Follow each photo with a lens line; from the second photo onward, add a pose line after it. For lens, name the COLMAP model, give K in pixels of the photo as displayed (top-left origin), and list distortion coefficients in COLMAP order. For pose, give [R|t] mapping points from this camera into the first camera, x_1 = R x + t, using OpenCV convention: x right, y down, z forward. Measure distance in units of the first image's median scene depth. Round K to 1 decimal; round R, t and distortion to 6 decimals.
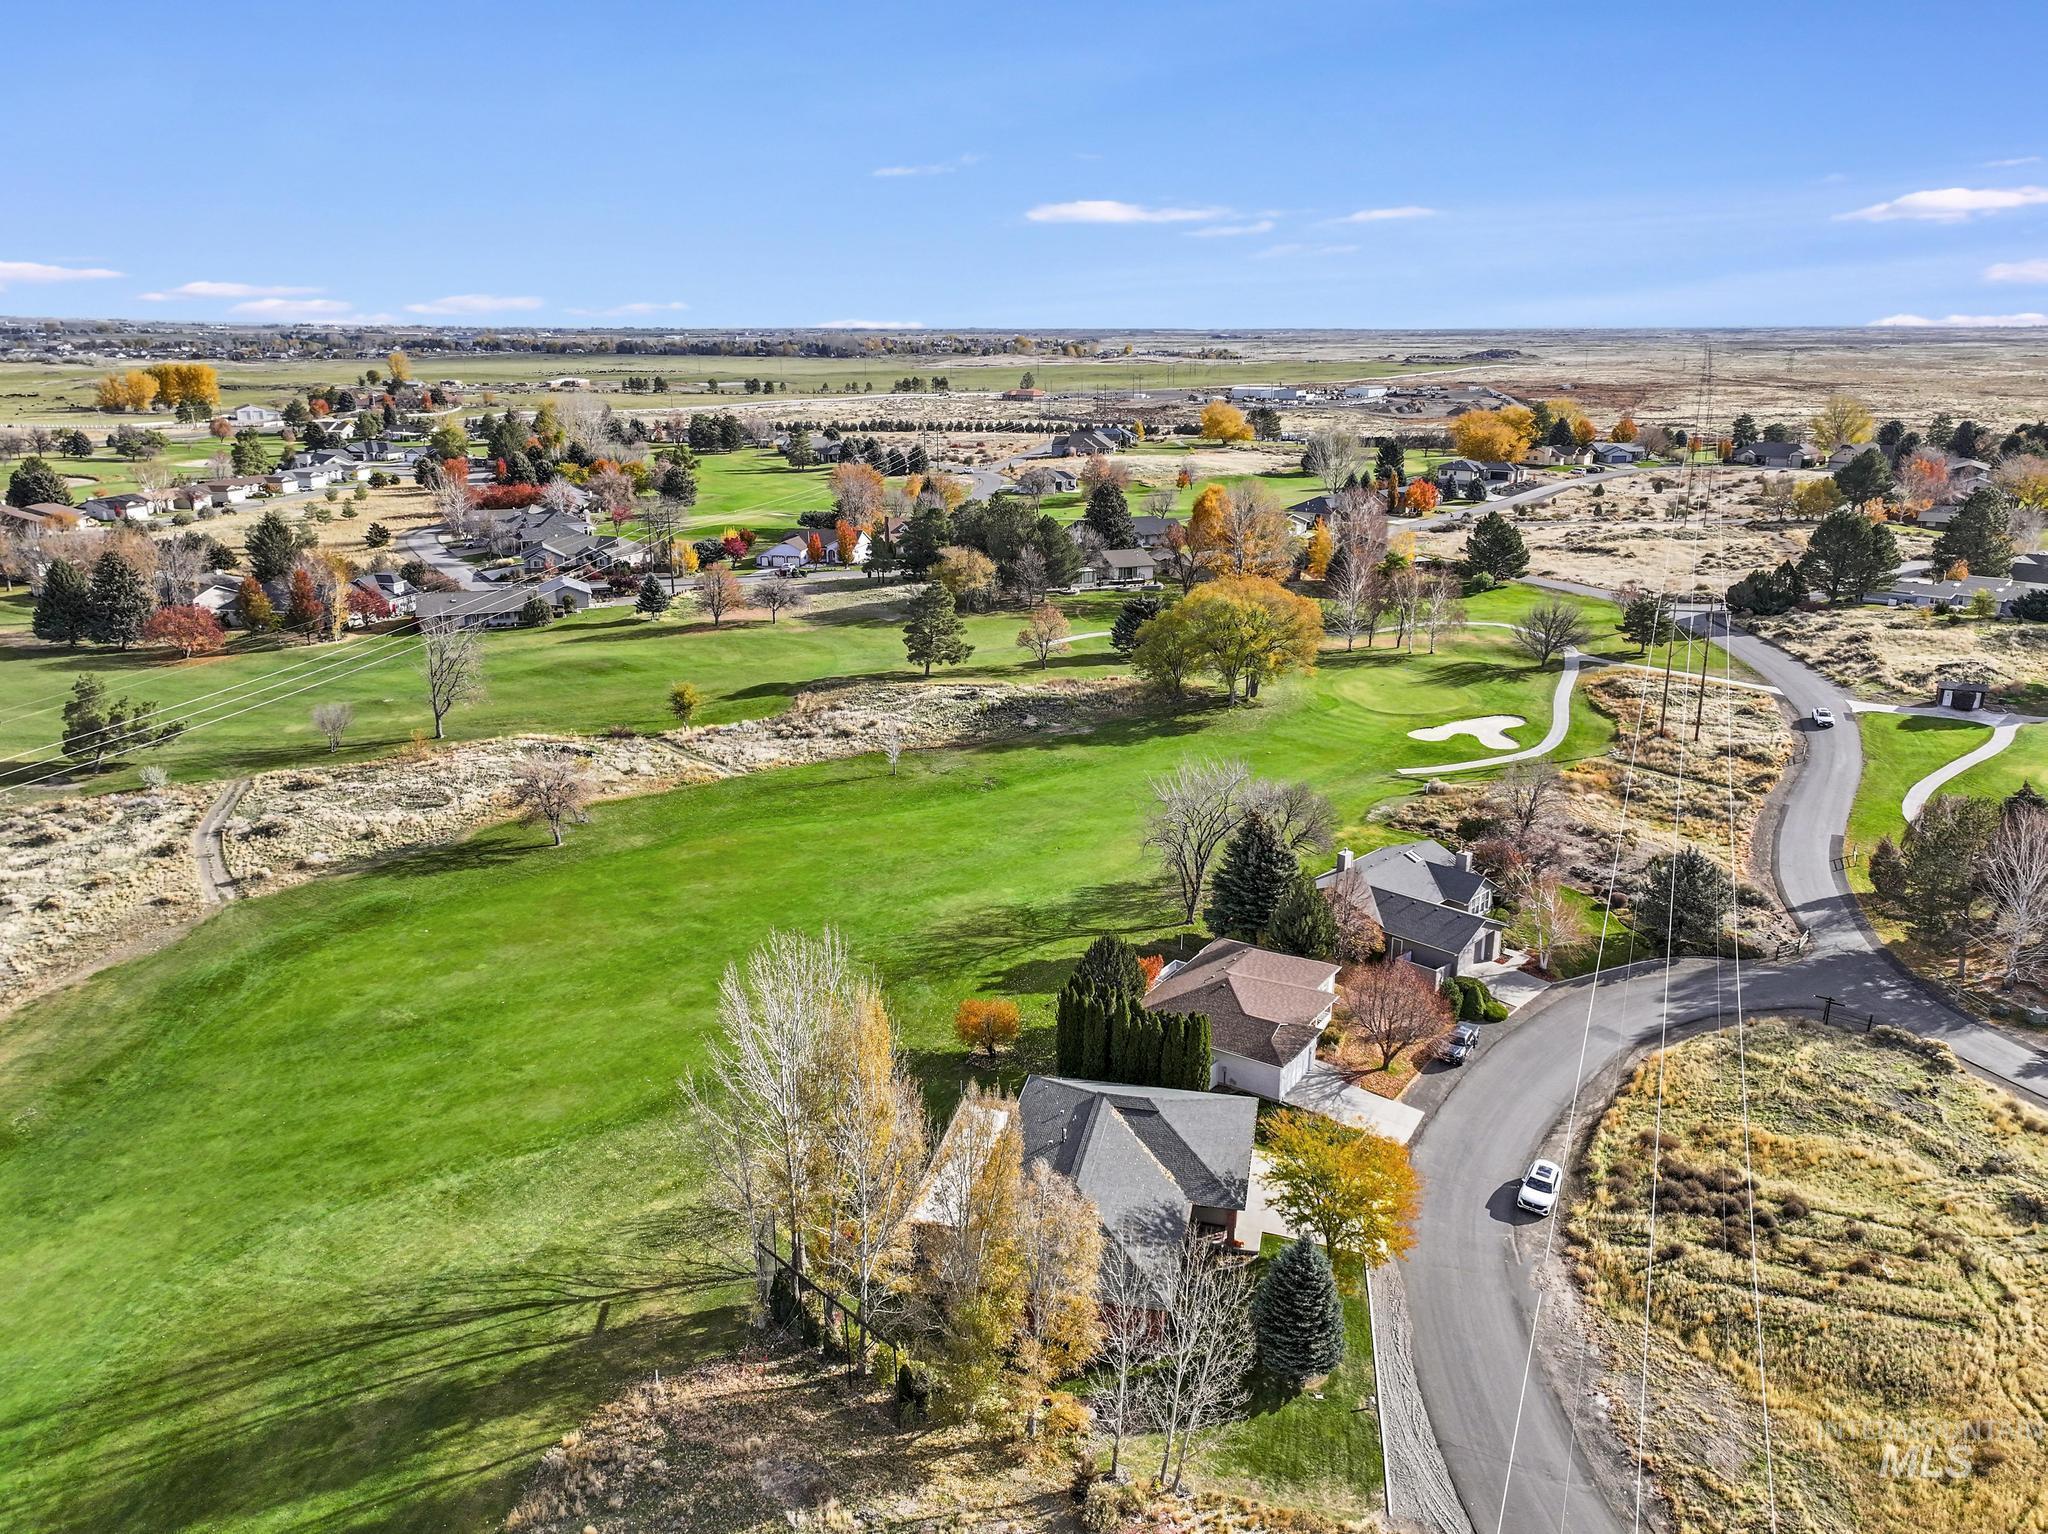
lens RADIAL K [[1436.1, 0, 1033.1], [0, 1436.1, 777.8], [0, 0, 1]] dist [-0.003497, 0.019660]
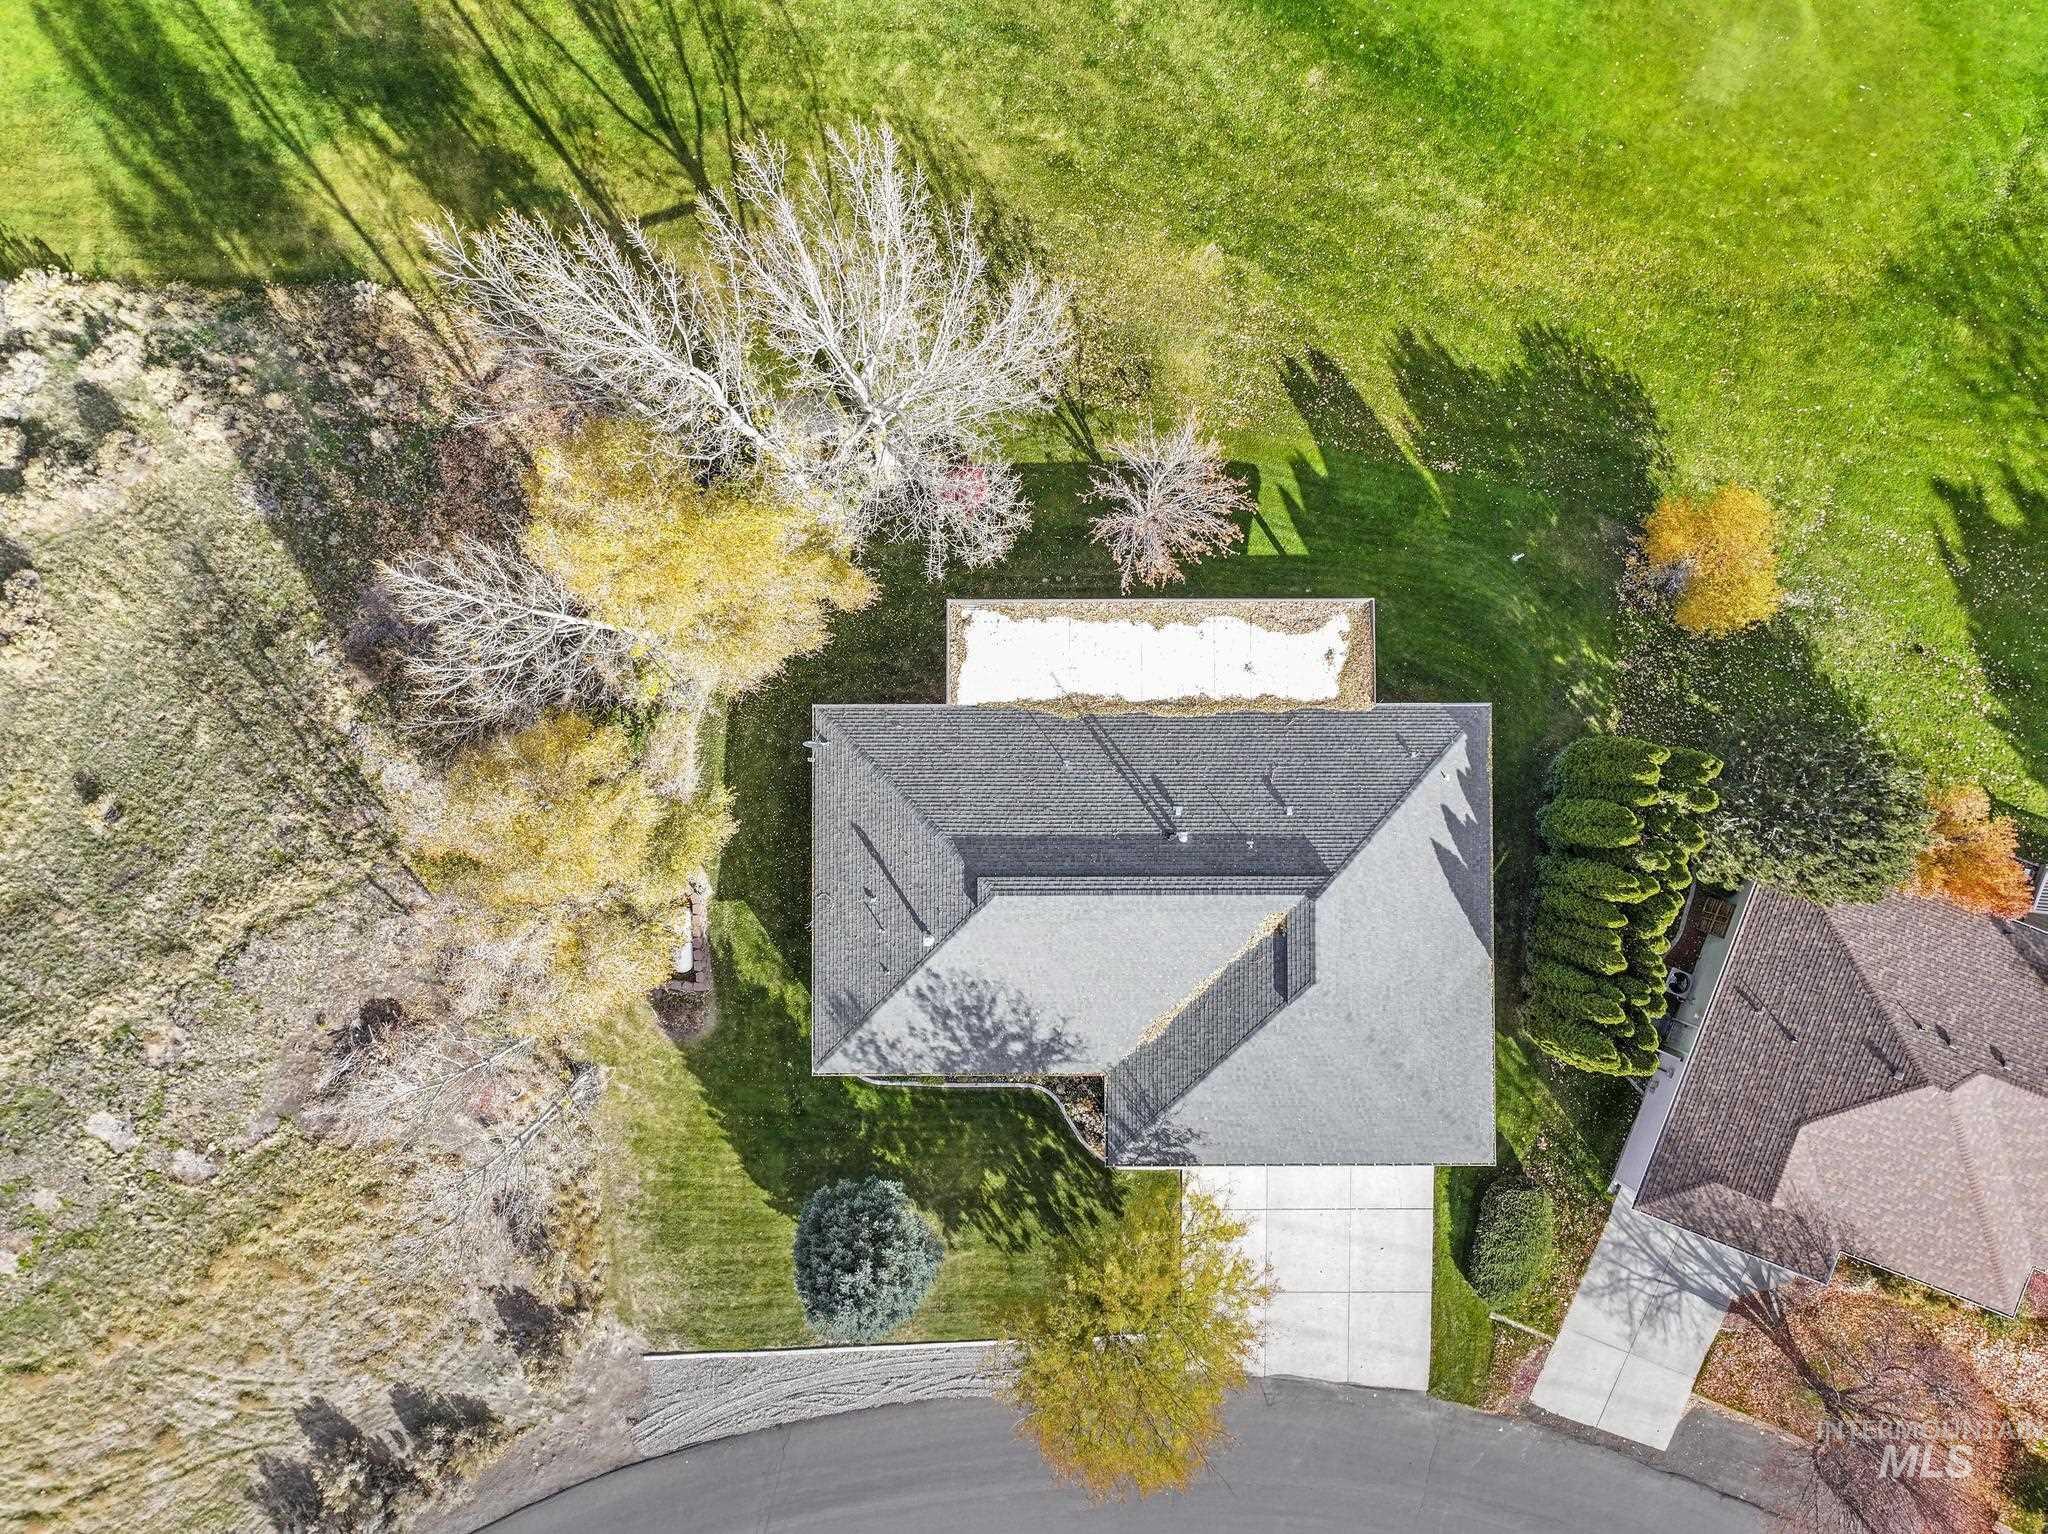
lens RADIAL K [[1458.2, 0, 1032.3], [0, 1458.2, 773.3], [0, 0, 1]] dist [0.003192, 0.008382]
pose [[0.210158, 0.977536, -0.016037, -0.002492], [-0.292055, 0.078425, 0.953181, -0.187185], [0.933026, -0.195634, 0.301976, 0.581475]]
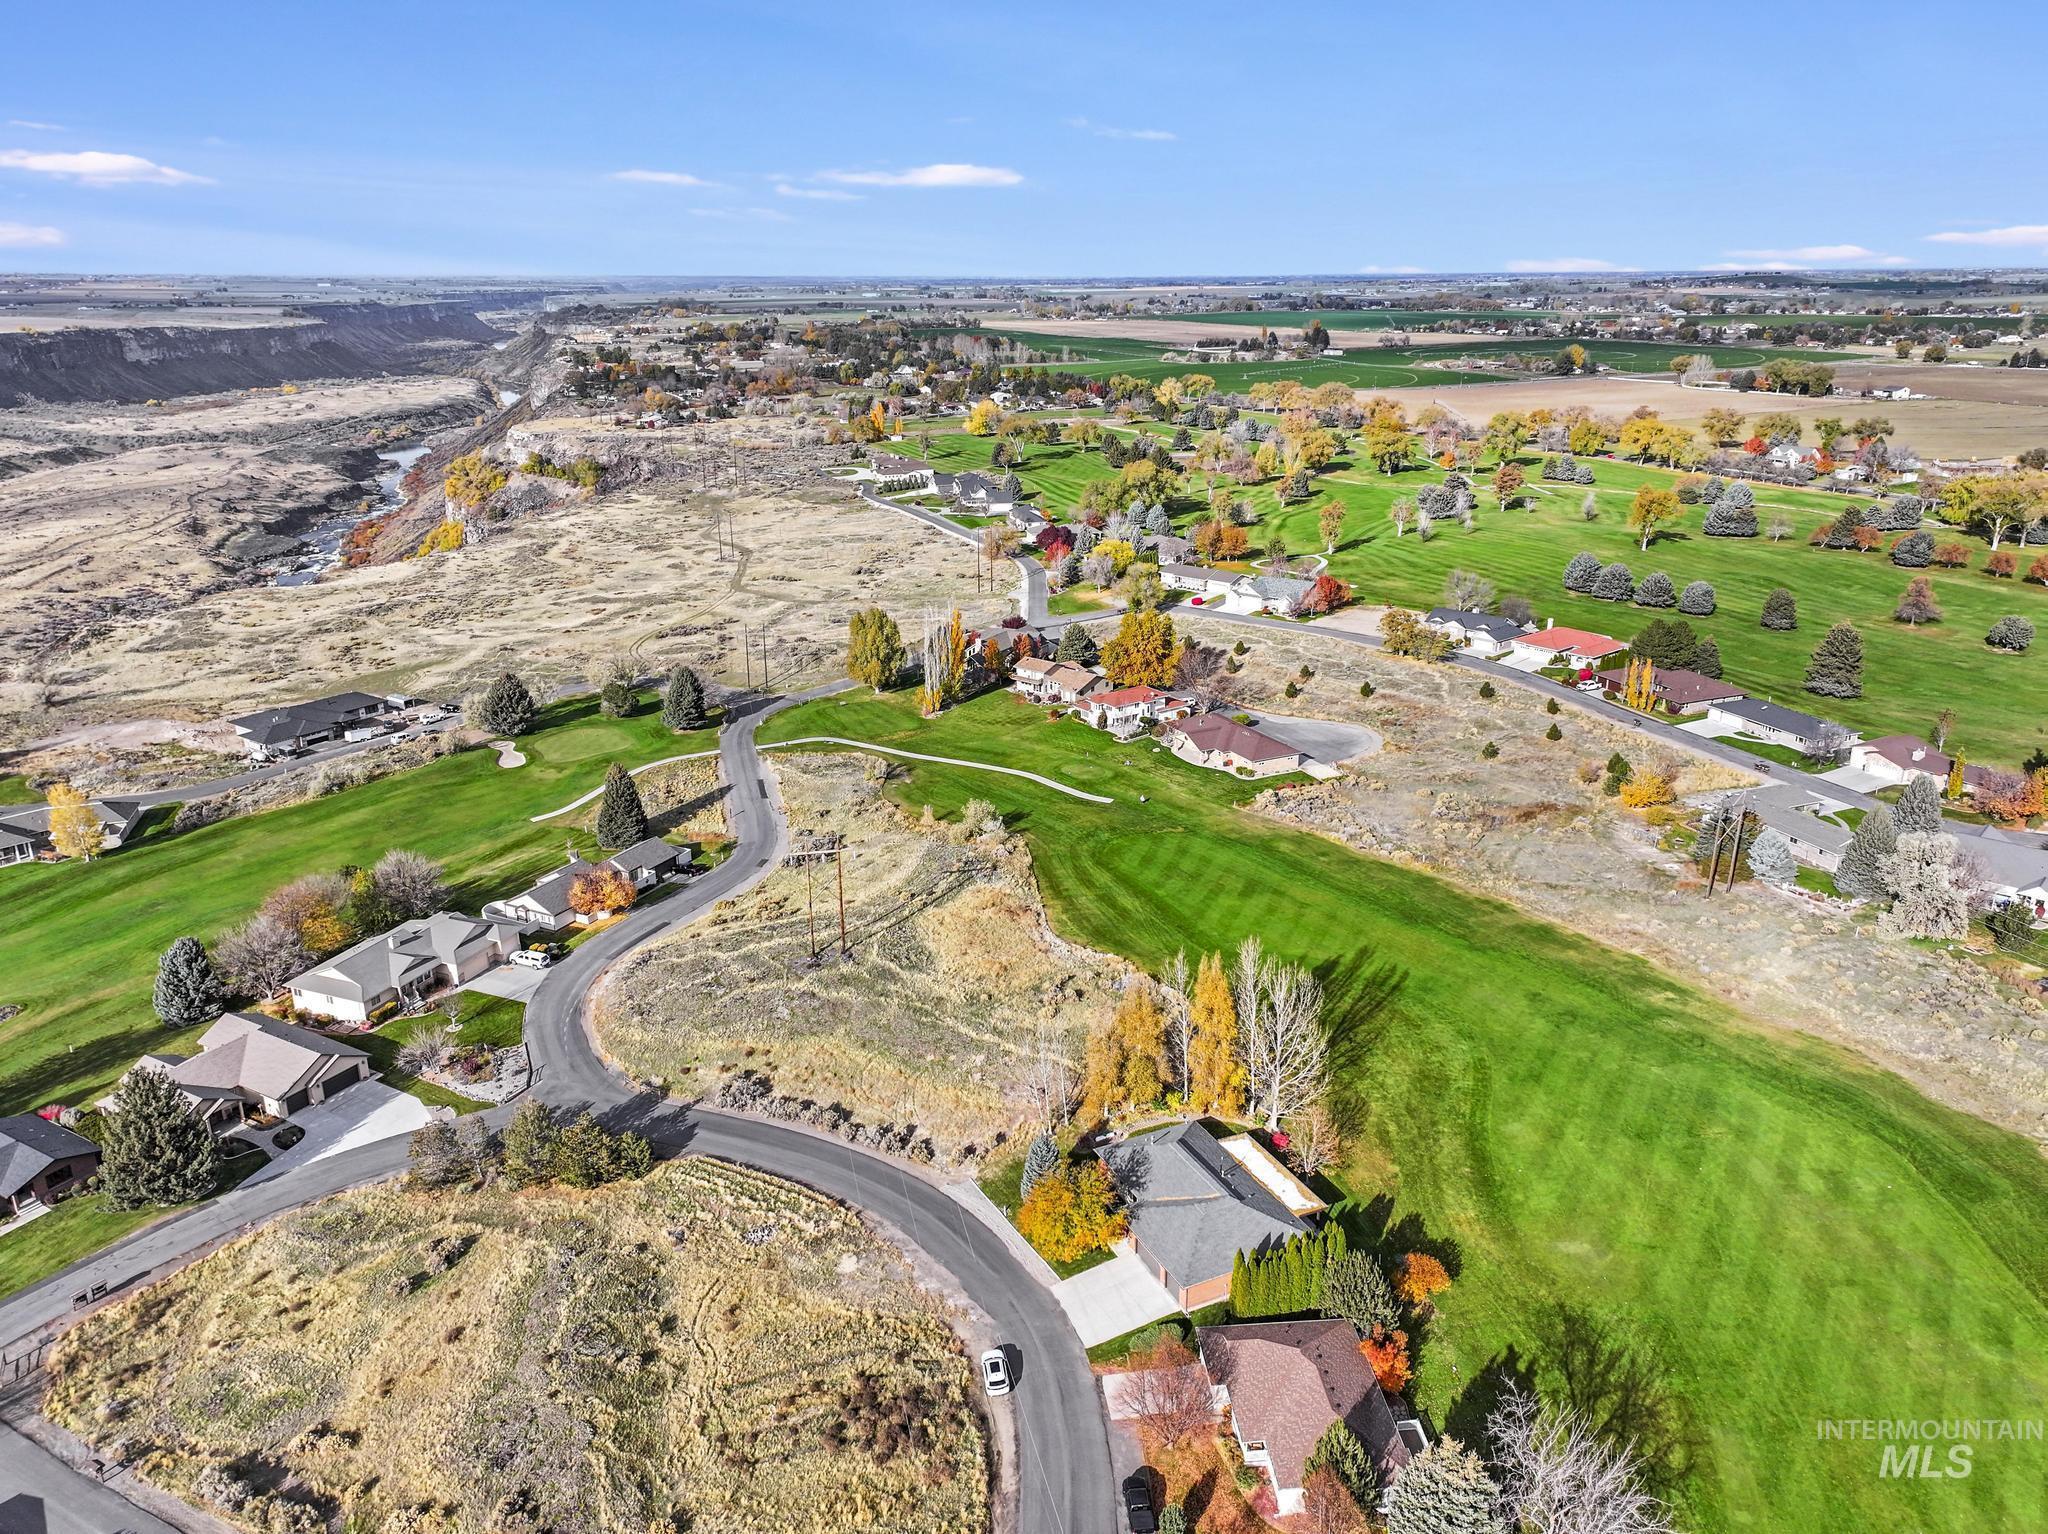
lens RADIAL K [[1436.1, 0, 1033.1], [0, 1436.1, 777.8], [0, 0, 1]] dist [-0.003497, 0.019660]
pose [[-0.788549, 0.211276, -0.577540, 0.771193], [-0.174020, 0.824089, 0.539068, -0.718131], [0.589836, 0.525585, -0.613069, 1.210532]]
